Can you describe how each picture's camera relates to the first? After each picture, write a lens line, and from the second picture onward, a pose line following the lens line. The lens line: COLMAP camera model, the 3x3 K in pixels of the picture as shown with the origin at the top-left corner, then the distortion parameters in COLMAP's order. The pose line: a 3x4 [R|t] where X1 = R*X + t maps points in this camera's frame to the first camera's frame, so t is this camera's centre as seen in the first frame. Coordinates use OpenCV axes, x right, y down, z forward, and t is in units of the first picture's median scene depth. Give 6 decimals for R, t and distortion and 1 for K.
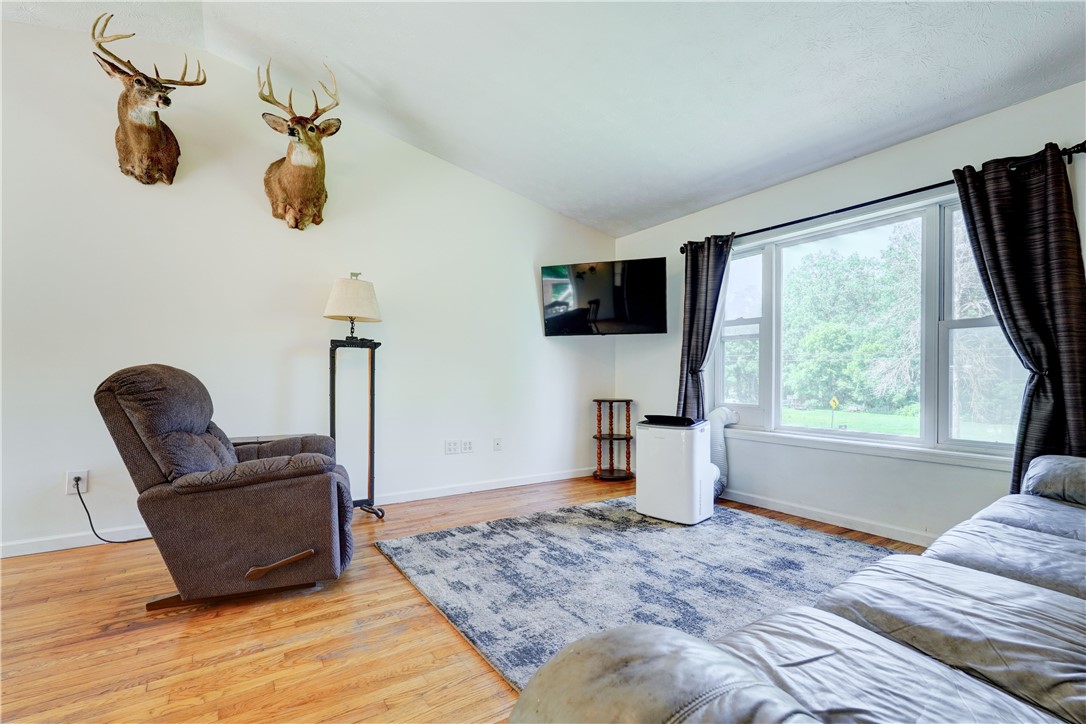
lens RADIAL K [[488.1, 0, 540.8], [0, 488.1, 385.2], [0, 0, 1]] dist [0.001233, 0.000589]
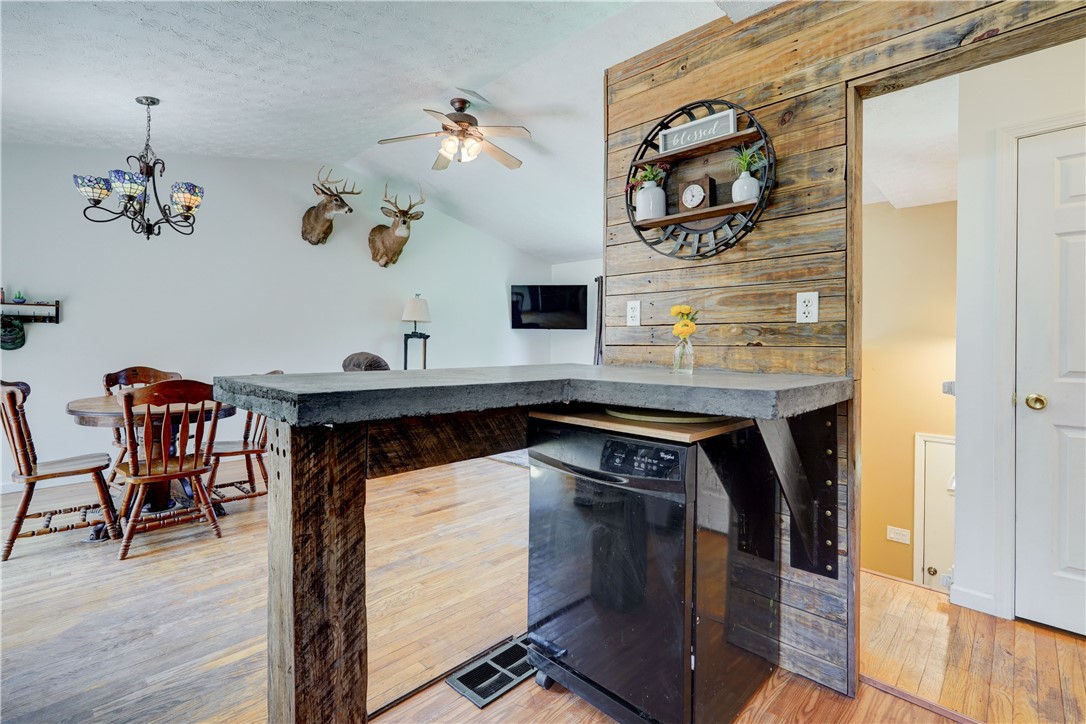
lens RADIAL K [[500.6, 0, 544.4], [0, 500.6, 342.6], [0, 0, 1]] dist [-0.000841, 0.000172]
pose [[0.968500, 0.013217, 0.248662, -0.388783], [-0.007082, 0.999648, -0.025550, -0.022195], [-0.248913, 0.022984, 0.968253, -0.780065]]
